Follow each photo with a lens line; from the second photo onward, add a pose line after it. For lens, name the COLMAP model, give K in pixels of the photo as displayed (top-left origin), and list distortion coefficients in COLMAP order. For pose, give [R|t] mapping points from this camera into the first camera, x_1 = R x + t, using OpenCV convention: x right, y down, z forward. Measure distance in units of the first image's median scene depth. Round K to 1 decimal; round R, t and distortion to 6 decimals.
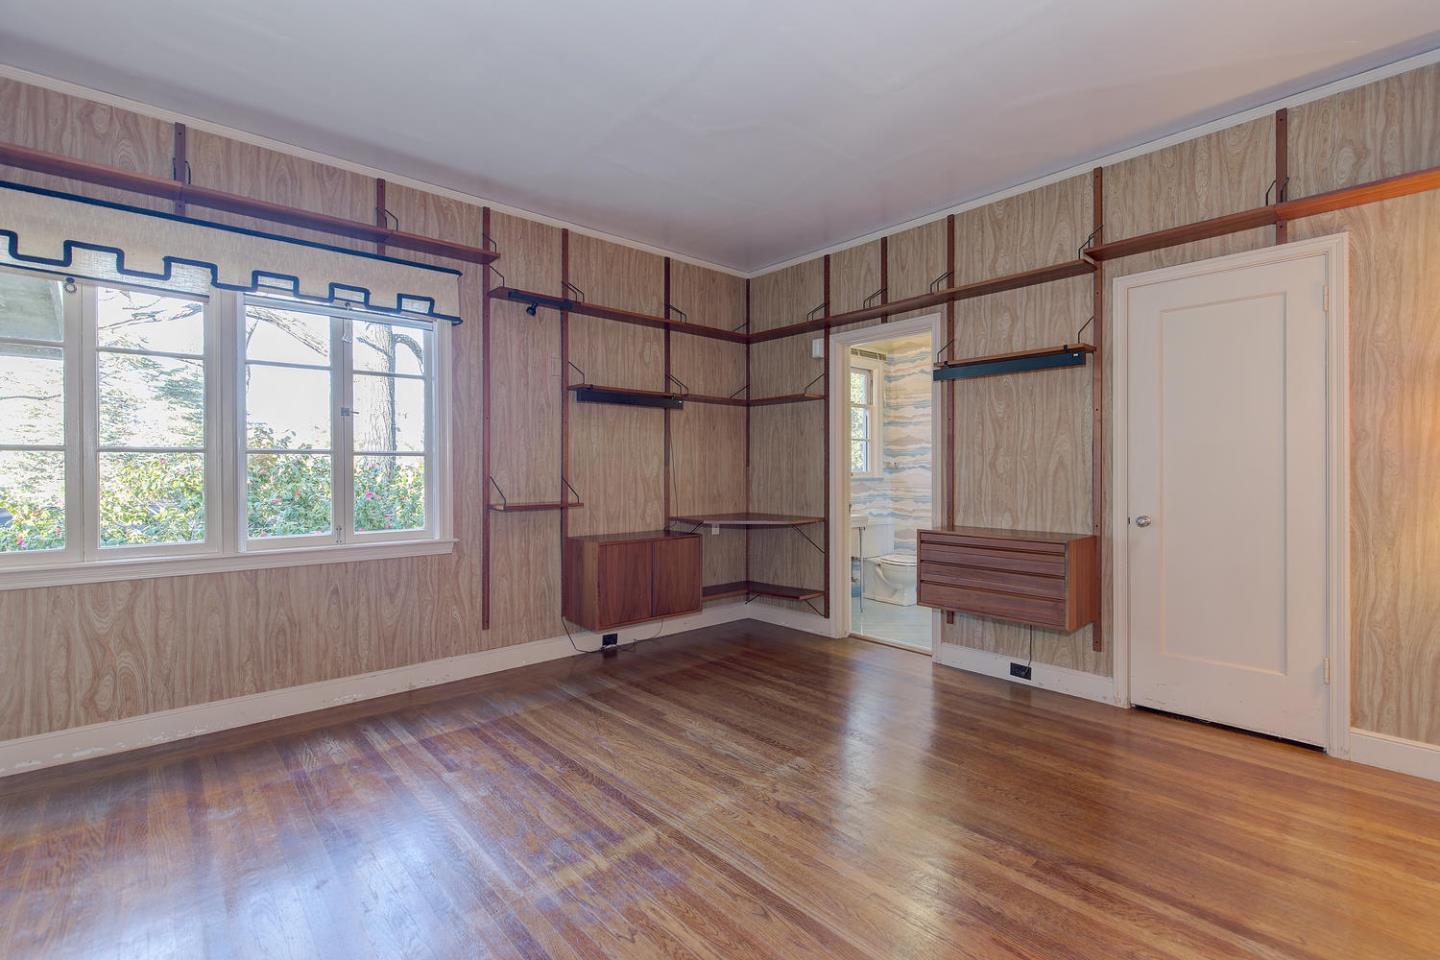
lens RADIAL K [[659.8, 0, 724.6], [0, 659.8, 468.4], [0, 0, 1]] dist [-0.001090, -0.001367]
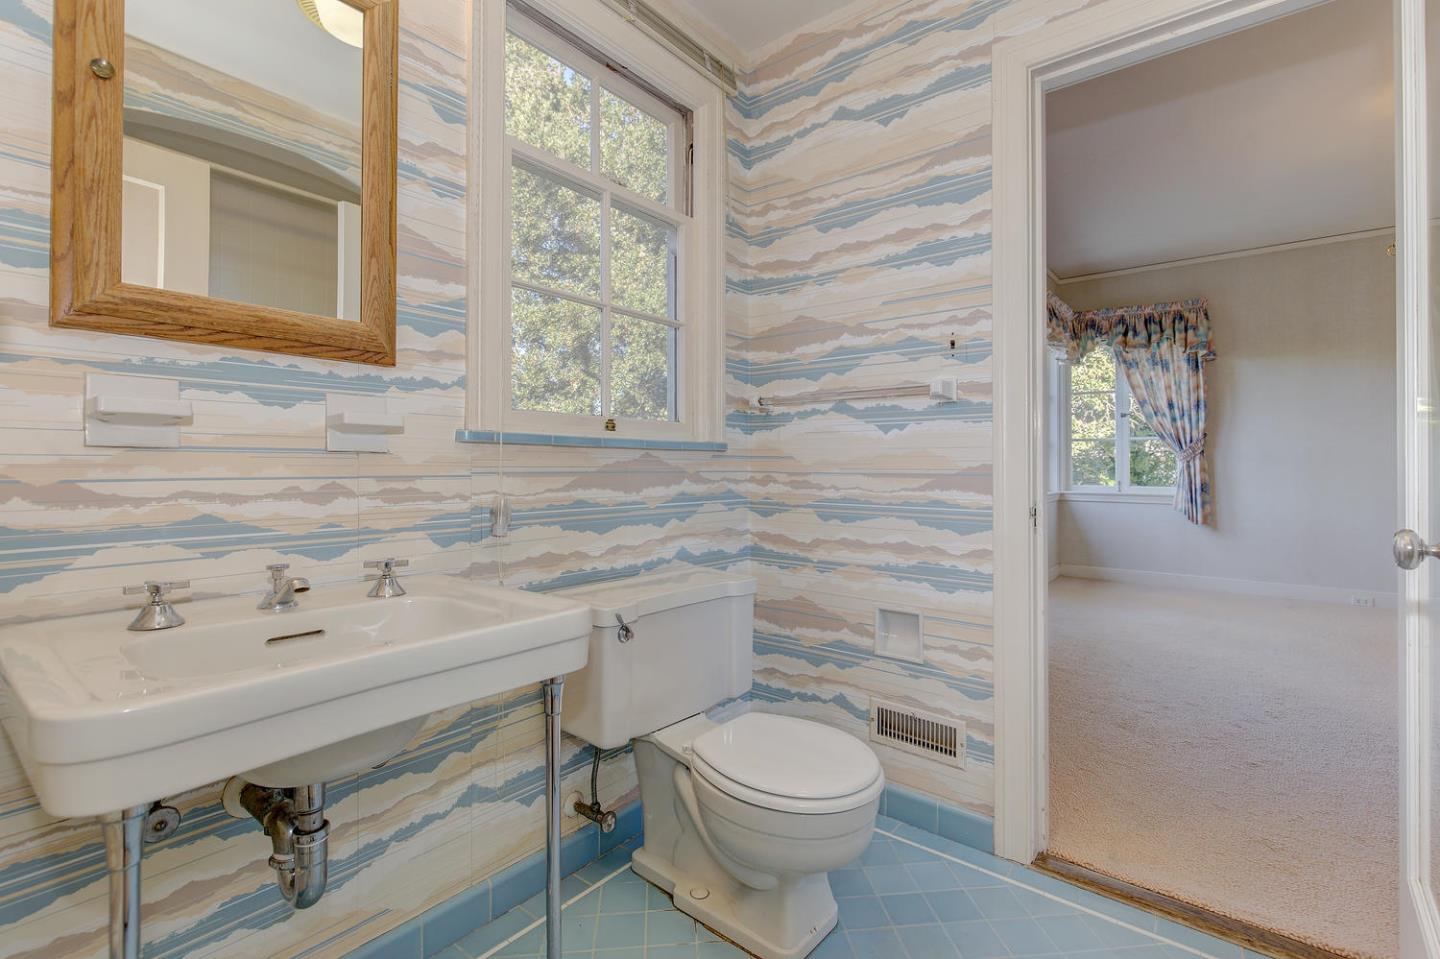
lens RADIAL K [[659.8, 0, 724.6], [0, 659.8, 467.9], [0, 0, 1]] dist [-0.001090, -0.001367]
pose [[0.987649, 0.005134, 0.156596, 0.187389], [-0.004186, 0.999971, -0.006380, 0.028486], [-0.156624, 0.005646, 0.987642, 0.670487]]
